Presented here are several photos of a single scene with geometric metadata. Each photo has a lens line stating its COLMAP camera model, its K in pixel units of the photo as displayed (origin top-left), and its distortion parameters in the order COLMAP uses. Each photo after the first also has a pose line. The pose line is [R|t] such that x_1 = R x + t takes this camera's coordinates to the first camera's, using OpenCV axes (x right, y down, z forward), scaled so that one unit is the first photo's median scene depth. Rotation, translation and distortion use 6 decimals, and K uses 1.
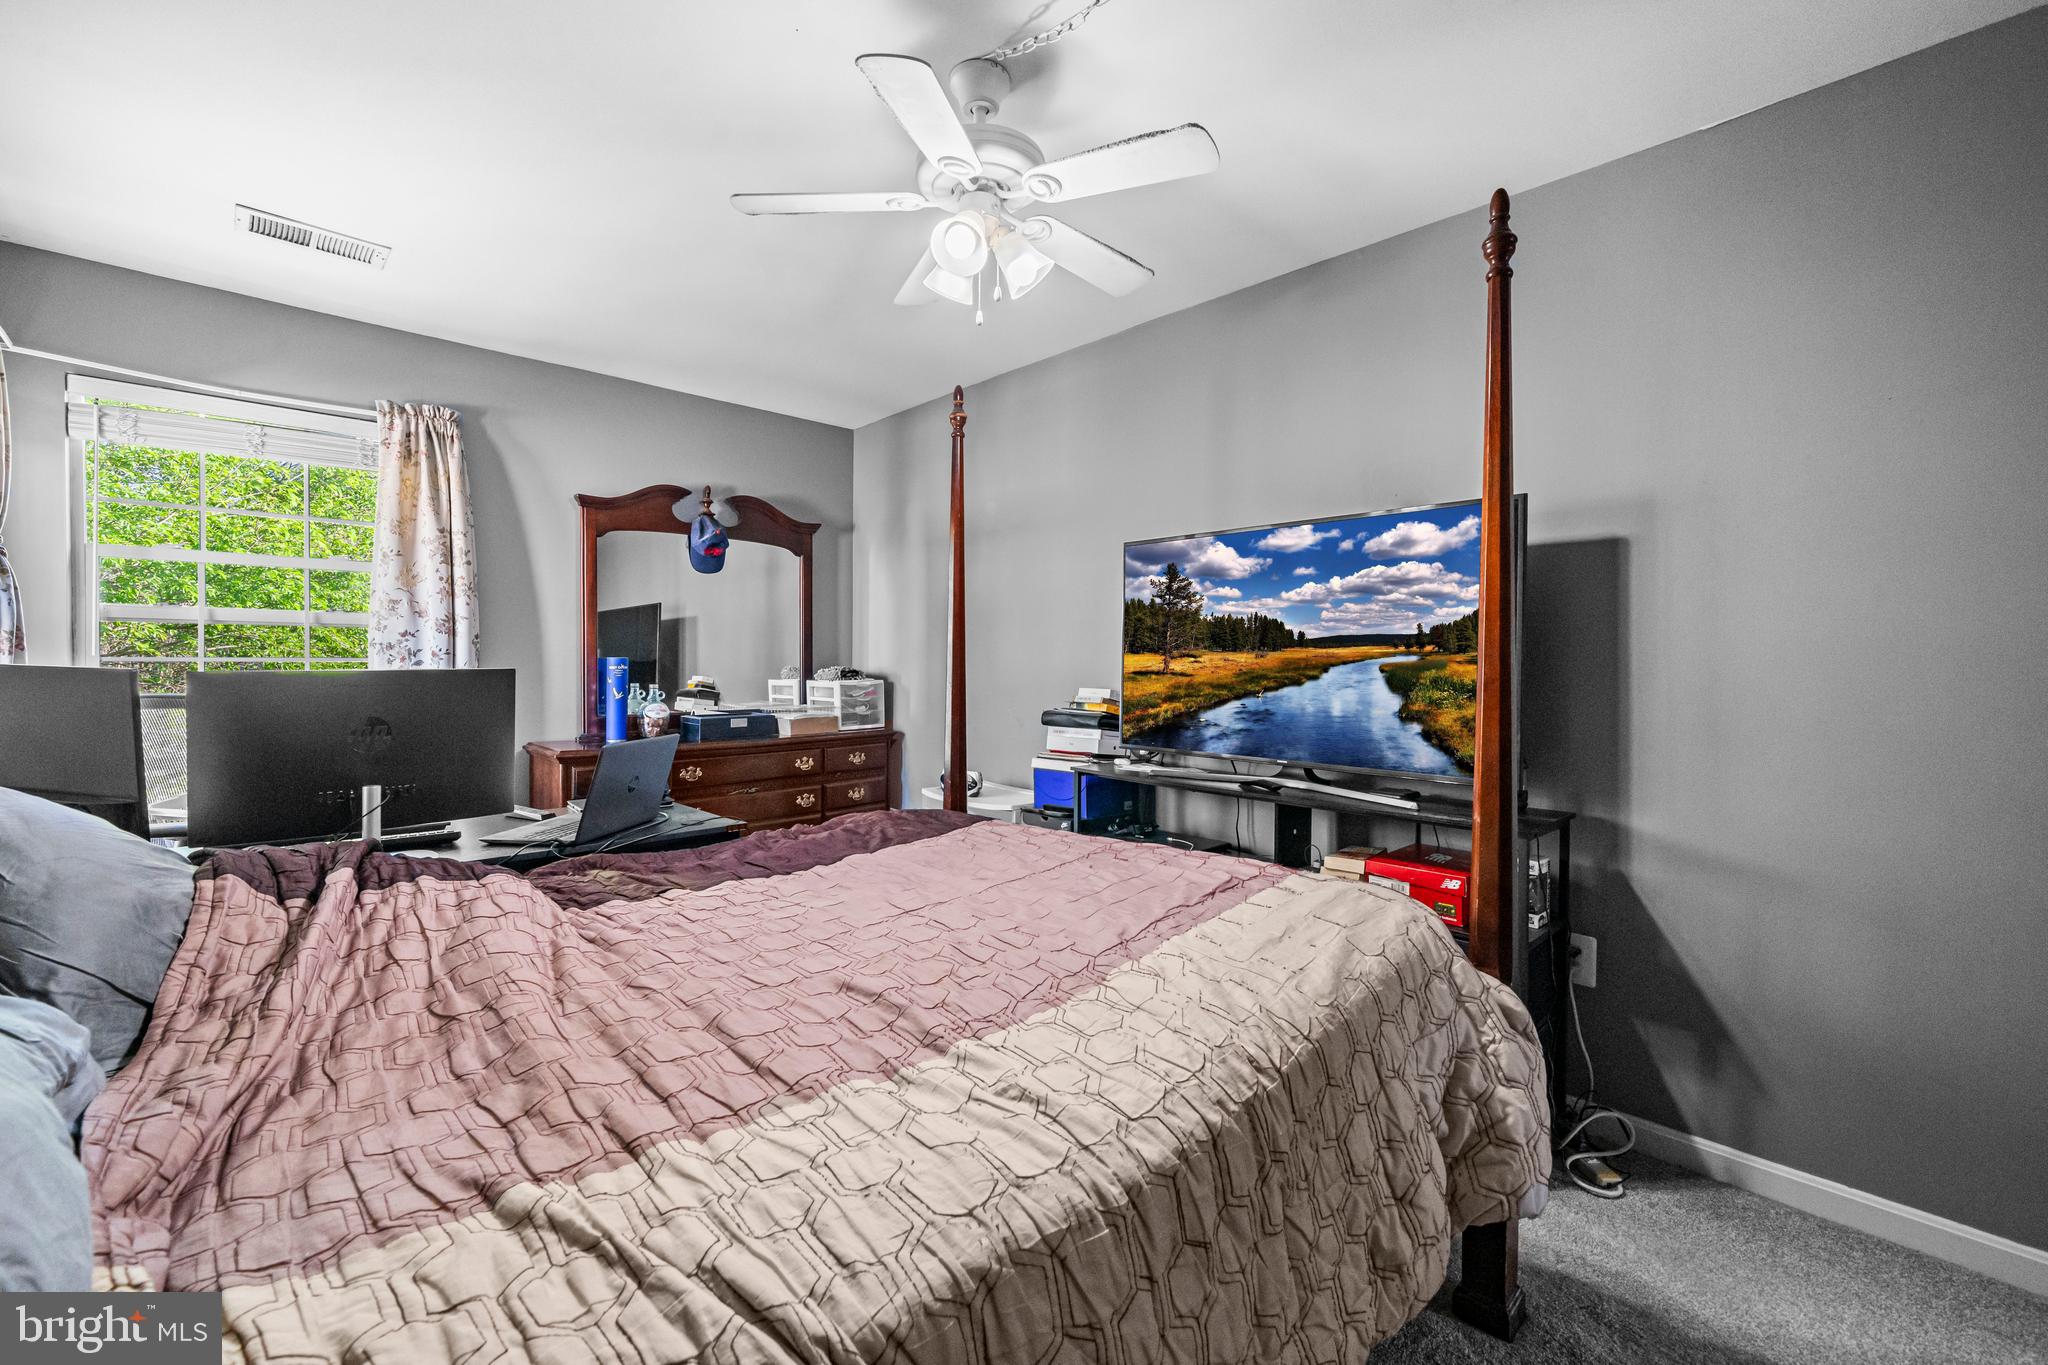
lens RADIAL K [[843.9, 0, 1000.0], [0, 843.9, 695.4], [0, 0, 1]] dist [-0.000158, 0.000219]
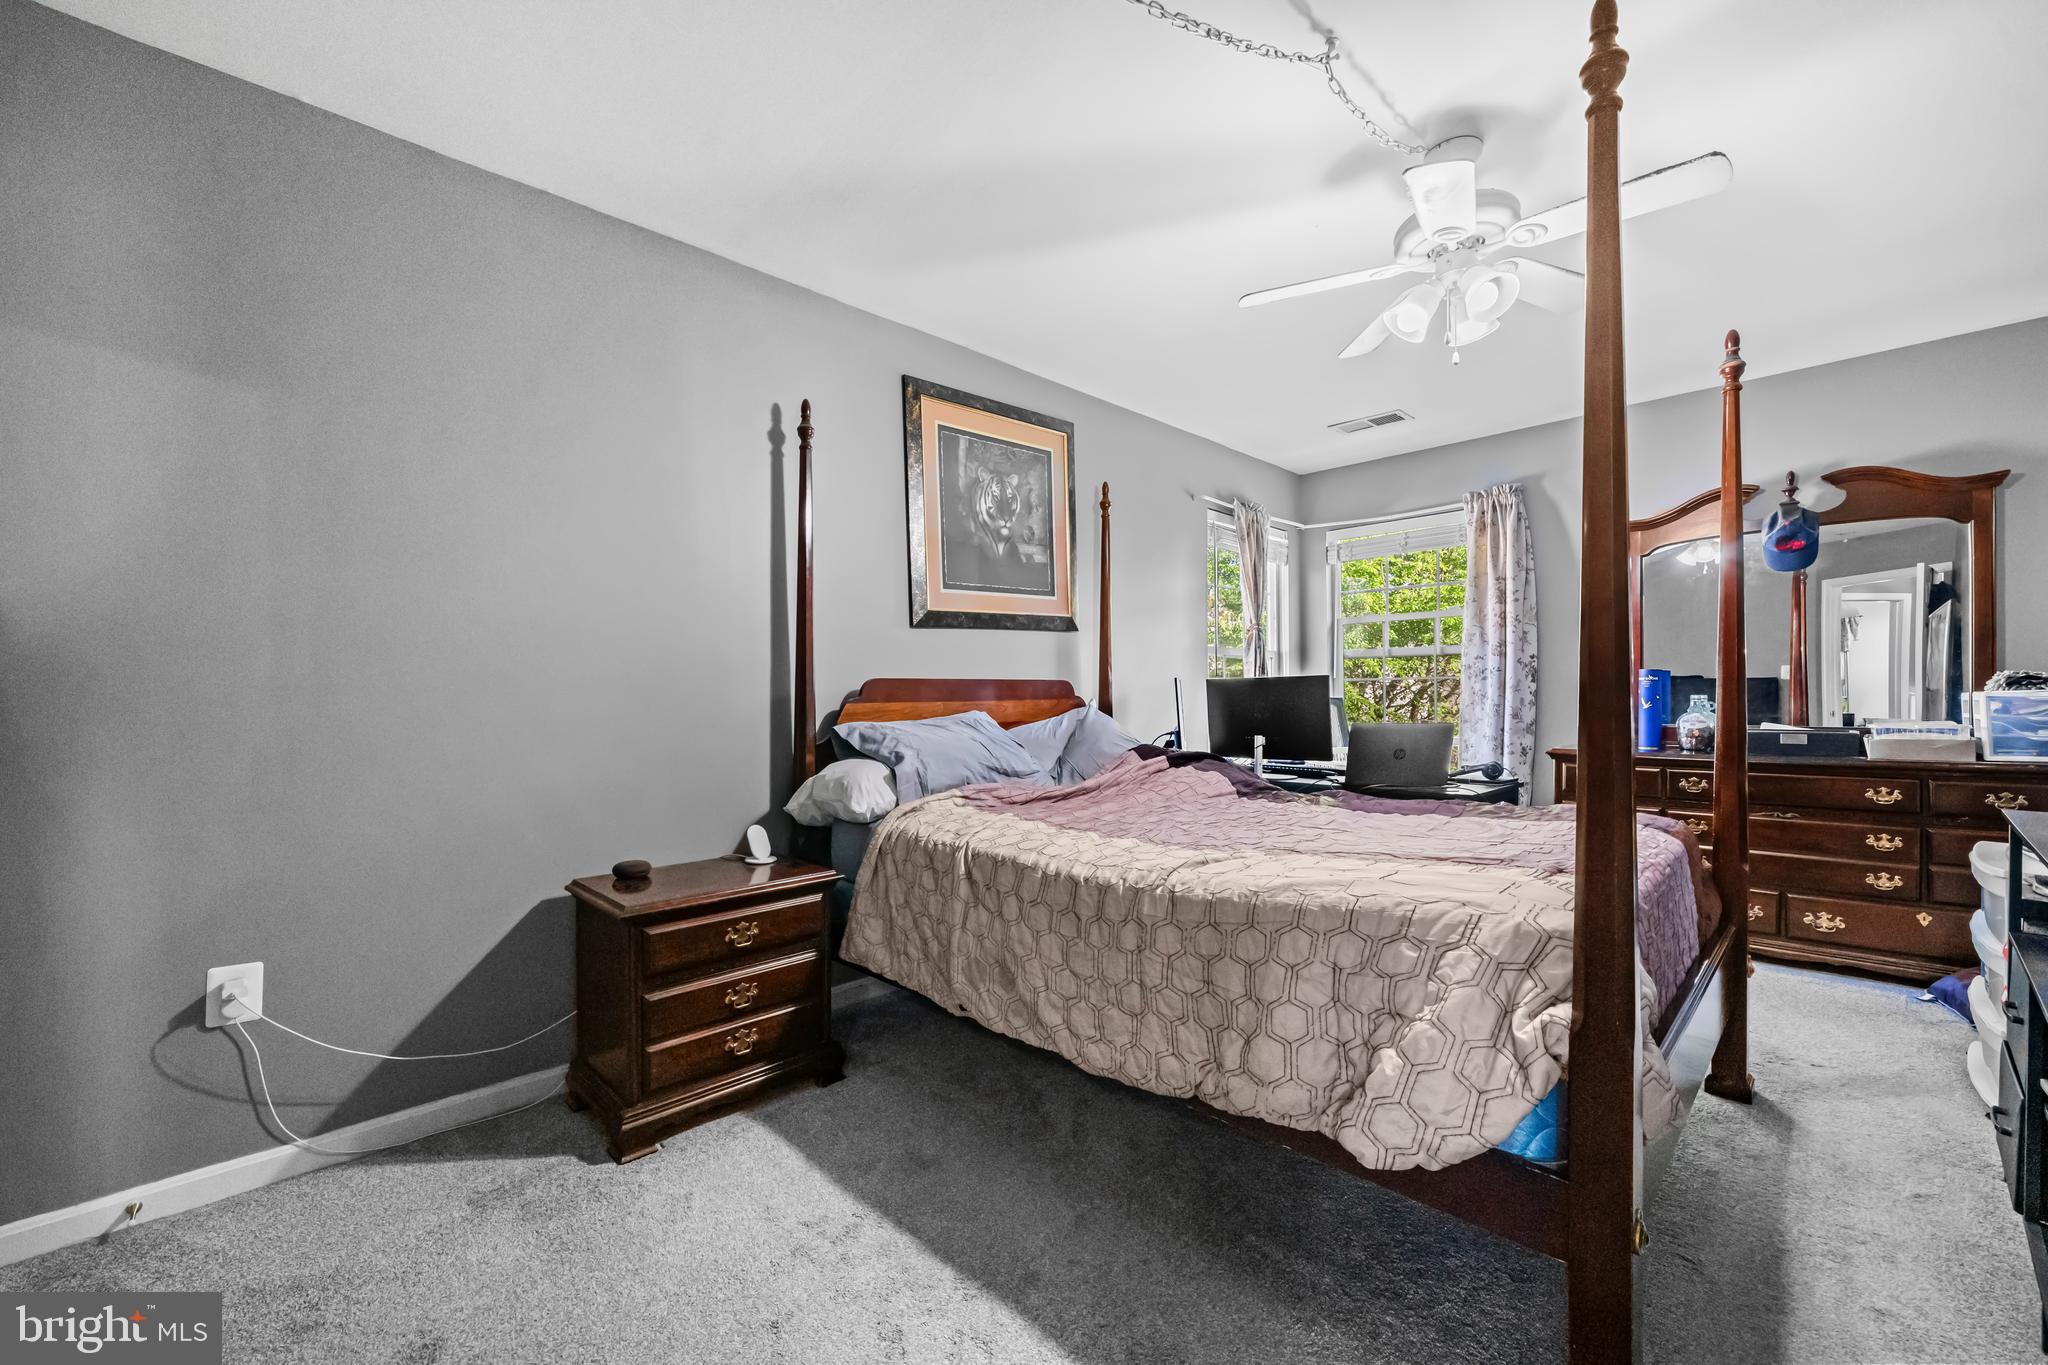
lens RADIAL K [[843.9, 0, 1000.0], [0, 843.9, 695.4], [0, 0, 1]] dist [-0.000158, 0.000219]
pose [[0.006533, -0.008115, -0.999946, 0.664435], [-0.036658, 0.999293, -0.008349, 0.029130], [0.999307, 0.036711, 0.006231, 0.210988]]
